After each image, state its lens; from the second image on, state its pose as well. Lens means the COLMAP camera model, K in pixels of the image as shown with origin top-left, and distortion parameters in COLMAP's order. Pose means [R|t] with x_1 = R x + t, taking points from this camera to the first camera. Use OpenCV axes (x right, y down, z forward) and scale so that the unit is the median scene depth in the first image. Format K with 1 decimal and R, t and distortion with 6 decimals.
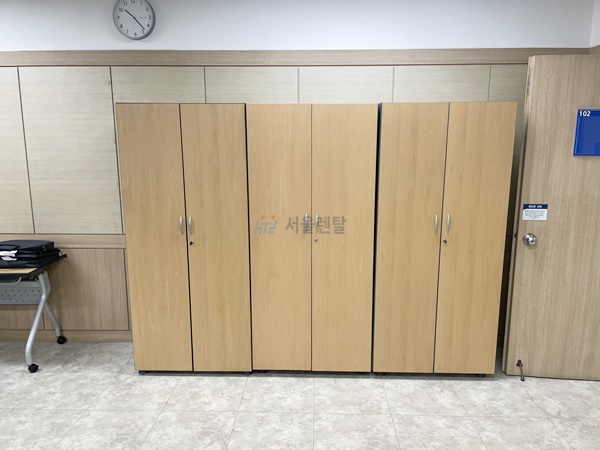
lens RADIAL K [[470.5, 0, 296.8], [0, 470.5, 229.5], [0, 0, 1]] dist [0.073337, -0.100380]
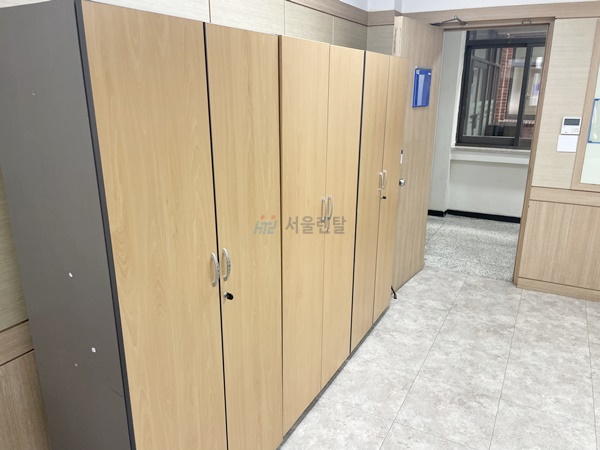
lens RADIAL K [[470.5, 0, 297.6], [0, 470.5, 226.3], [0, 0, 1]] dist [0.073337, -0.100380]
pose [[0.424687, -0.252059, 0.869544, -0.664339], [0.165026, 0.965923, 0.199398, -0.147922], [-0.890173, 0.058815, 0.451811, 0.710679]]
